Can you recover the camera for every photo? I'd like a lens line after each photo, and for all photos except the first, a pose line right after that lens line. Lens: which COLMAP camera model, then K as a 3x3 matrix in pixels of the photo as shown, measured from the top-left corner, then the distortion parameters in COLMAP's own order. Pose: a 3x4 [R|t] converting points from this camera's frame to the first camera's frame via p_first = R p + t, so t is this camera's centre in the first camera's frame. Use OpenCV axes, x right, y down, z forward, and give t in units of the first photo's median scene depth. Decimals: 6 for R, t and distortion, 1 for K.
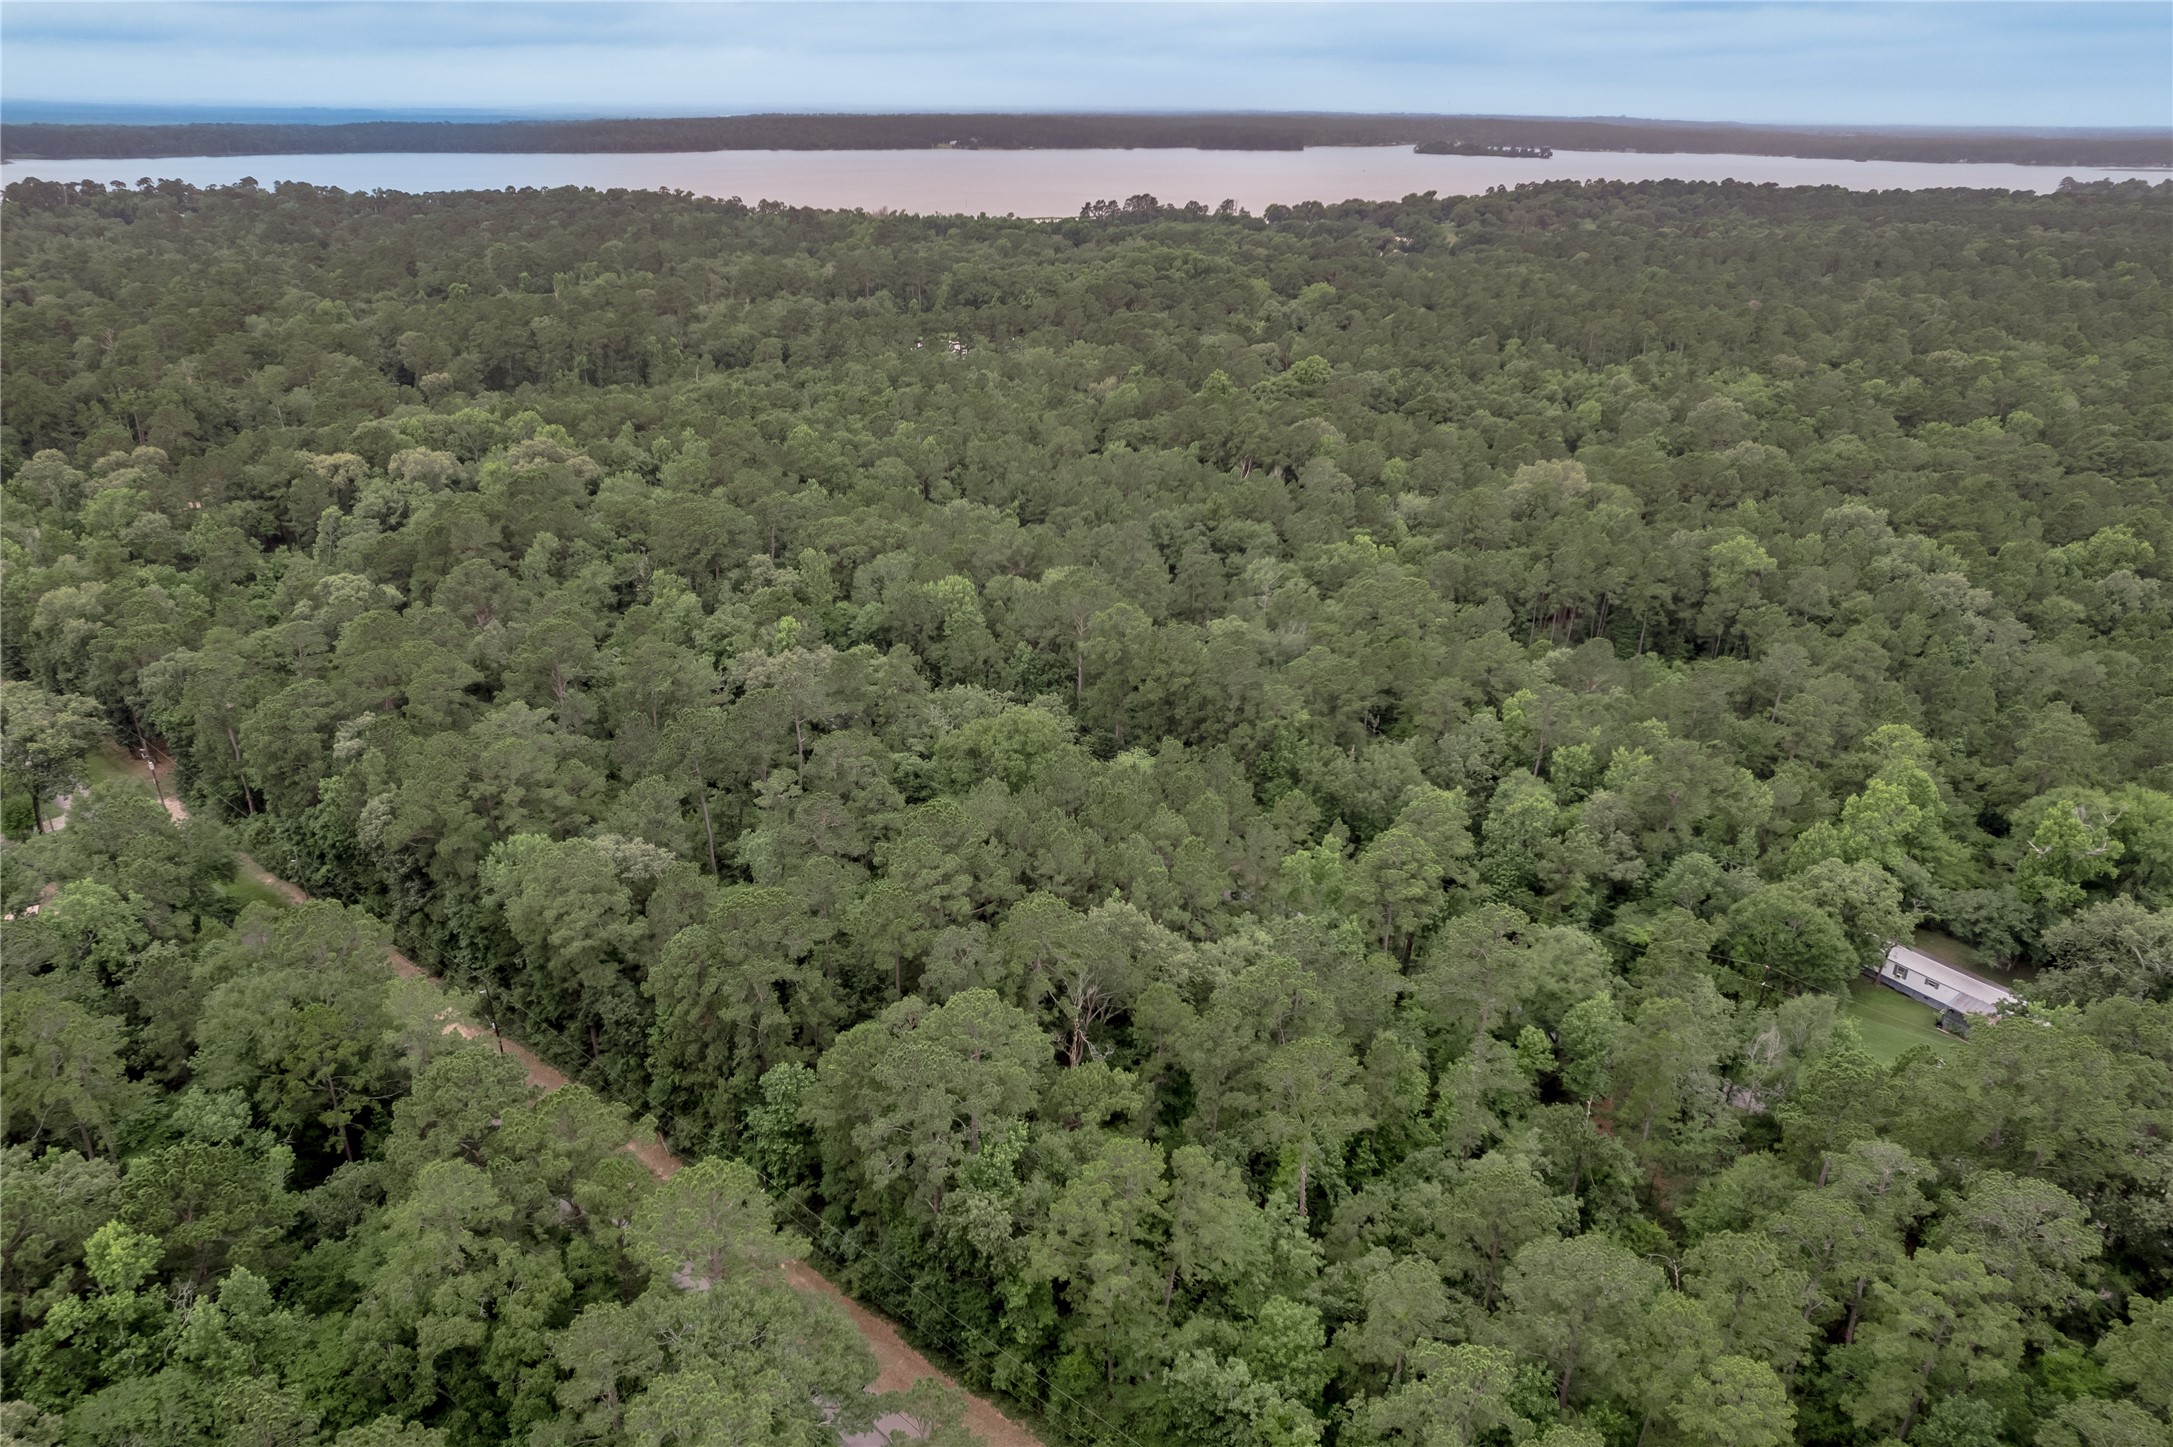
lens RADIAL K [[1431.0, 0, 1090.3], [0, 1431.0, 722.1], [0, 0, 1]] dist [-0.075015, 0.064580]
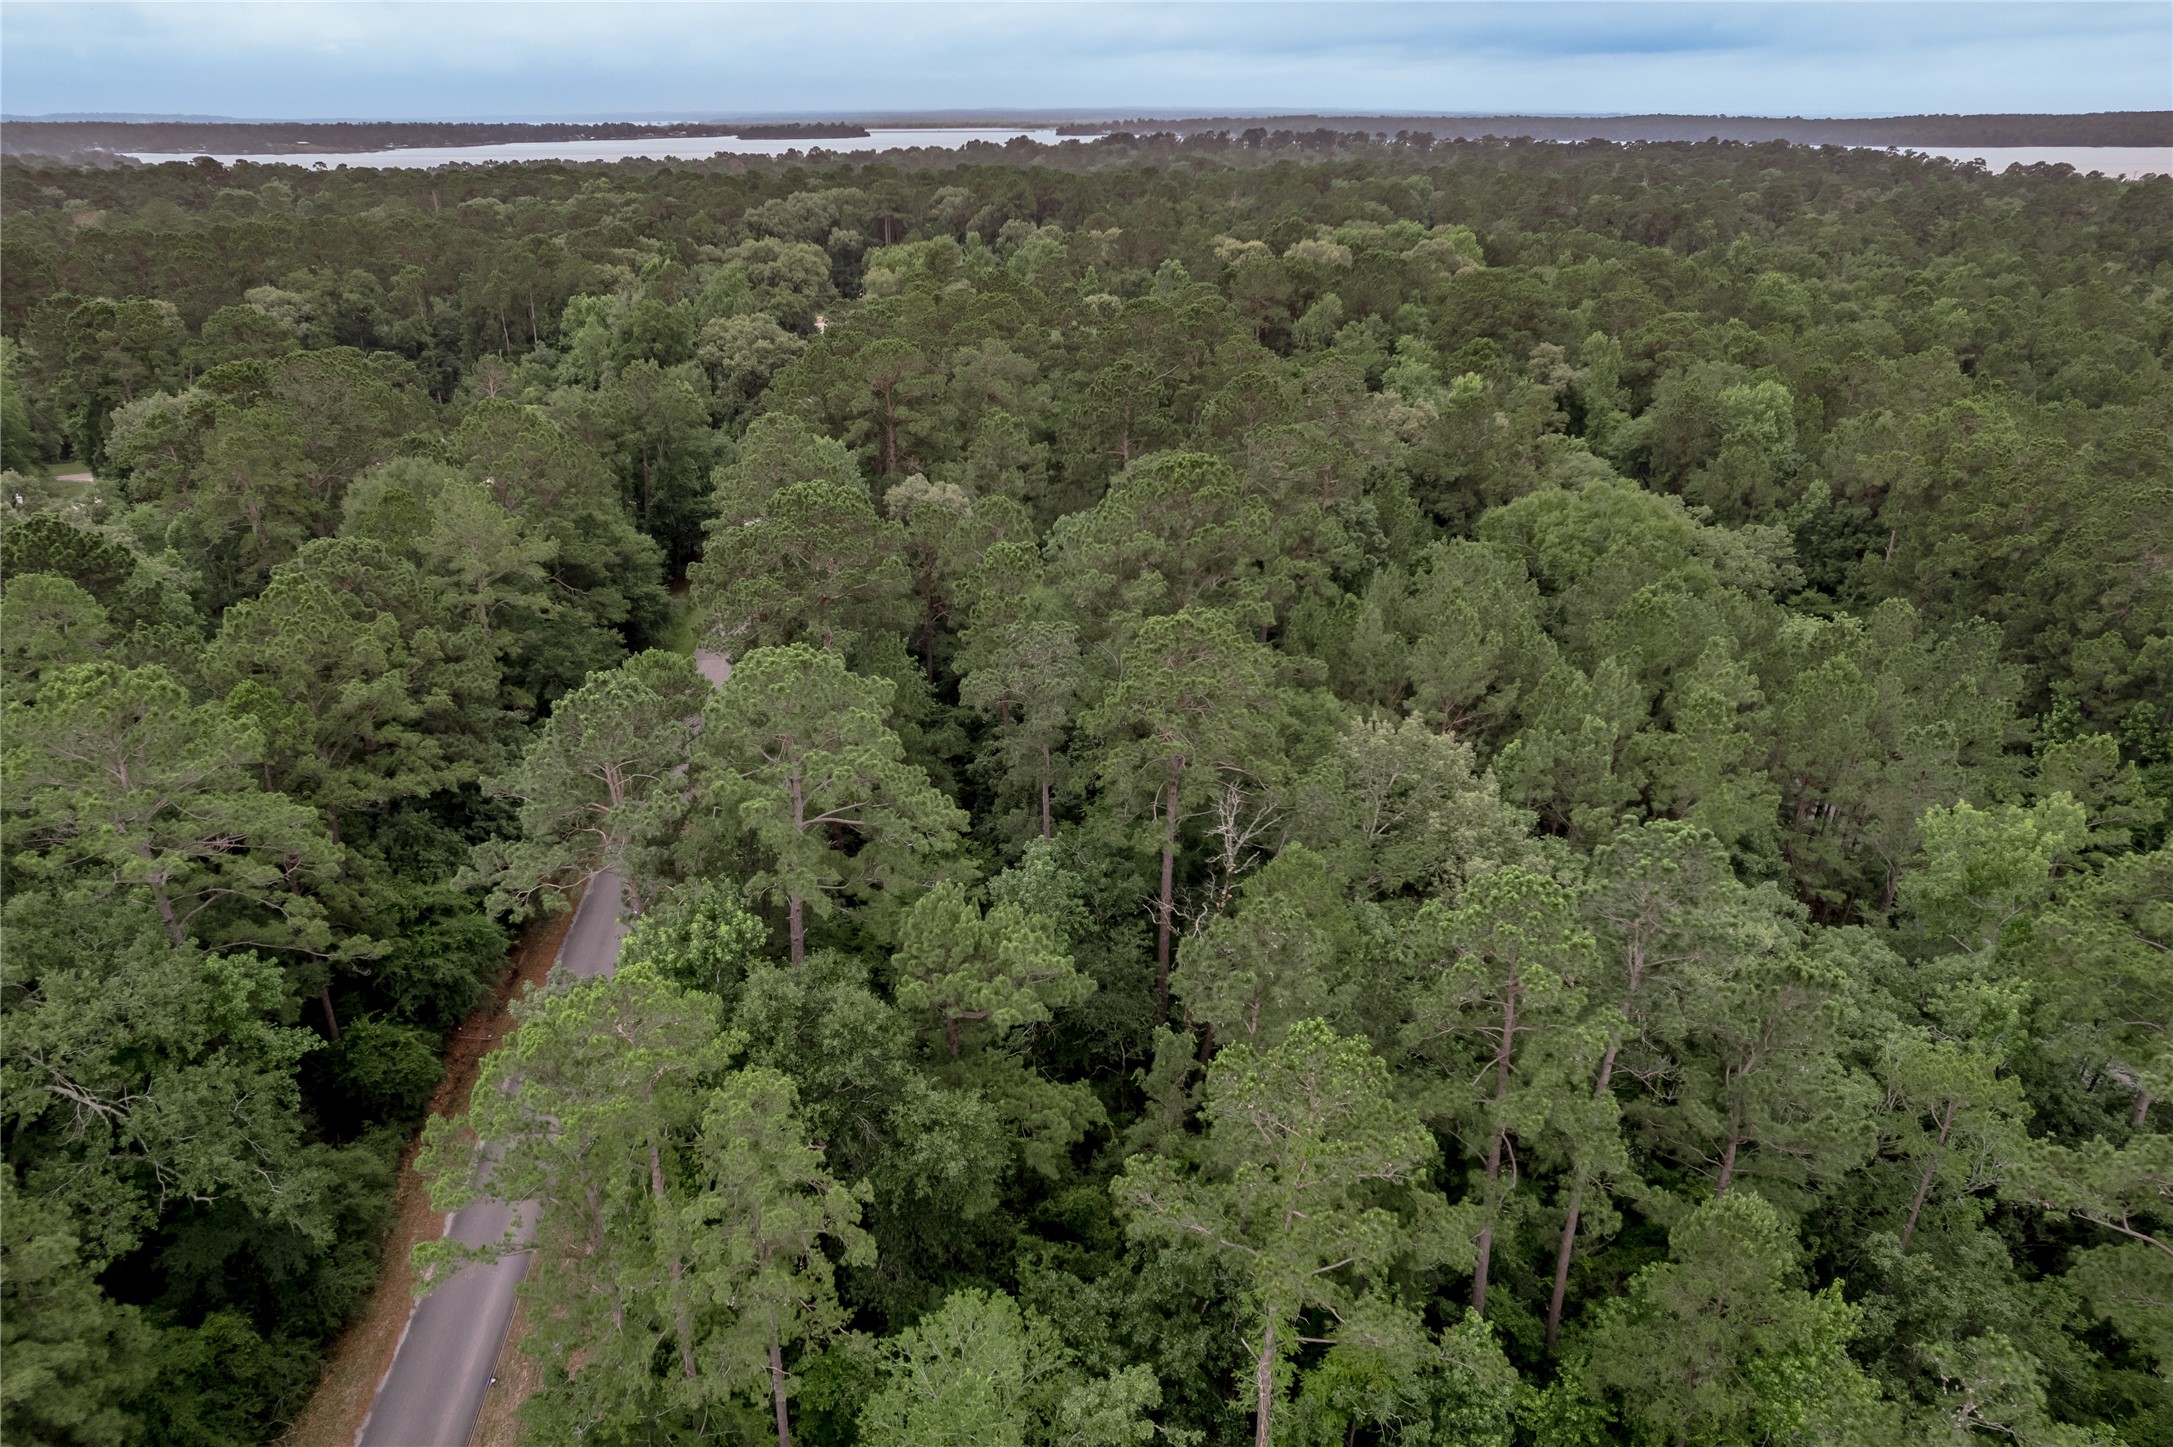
lens RADIAL K [[1420.4, 0, 1086.1], [0, 1420.4, 713.8], [0, 0, 1]] dist [-0.081071, 0.069892]
pose [[0.690129, 0.277856, -0.668220, 0.187484], [-0.283228, 0.953405, 0.103926, 0.076656], [0.665961, 0.117536, 0.736669, 0.410292]]
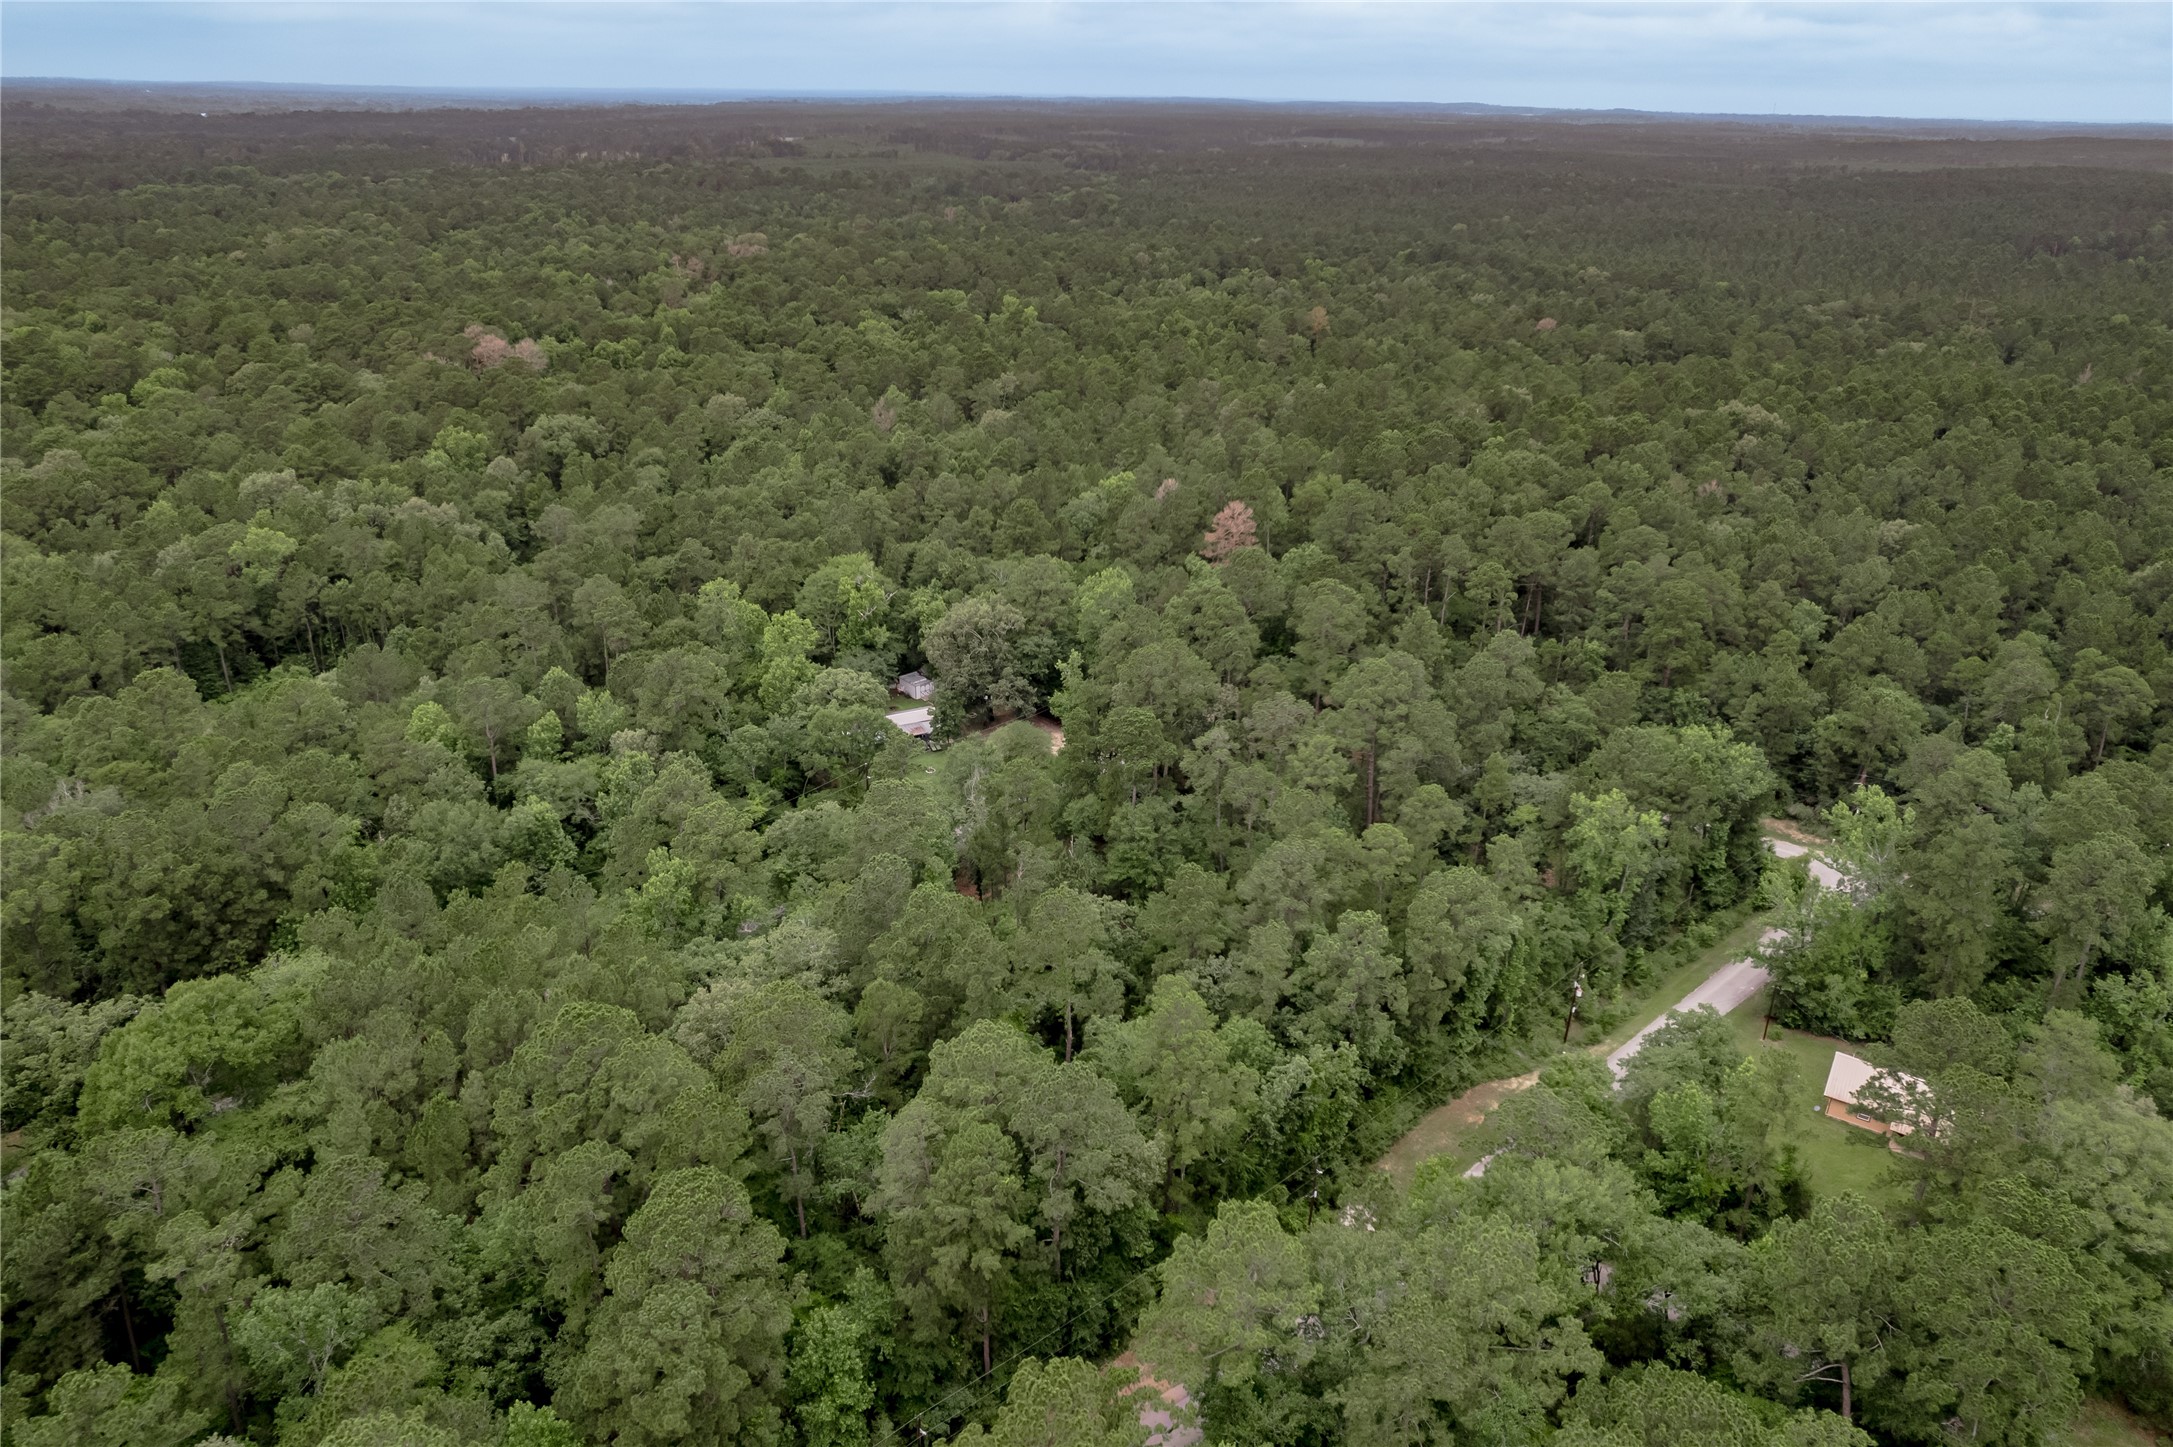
lens RADIAL K [[1434.3, 0, 1073.4], [0, 1434.3, 749.4], [0, 0, 1]] dist [-0.093502, 0.081622]
pose [[0.167292, -0.424731, 0.889729, -0.483685], [0.381018, 0.860183, 0.338985, -0.155983], [-0.909307, 0.282294, 0.305732, 0.348507]]
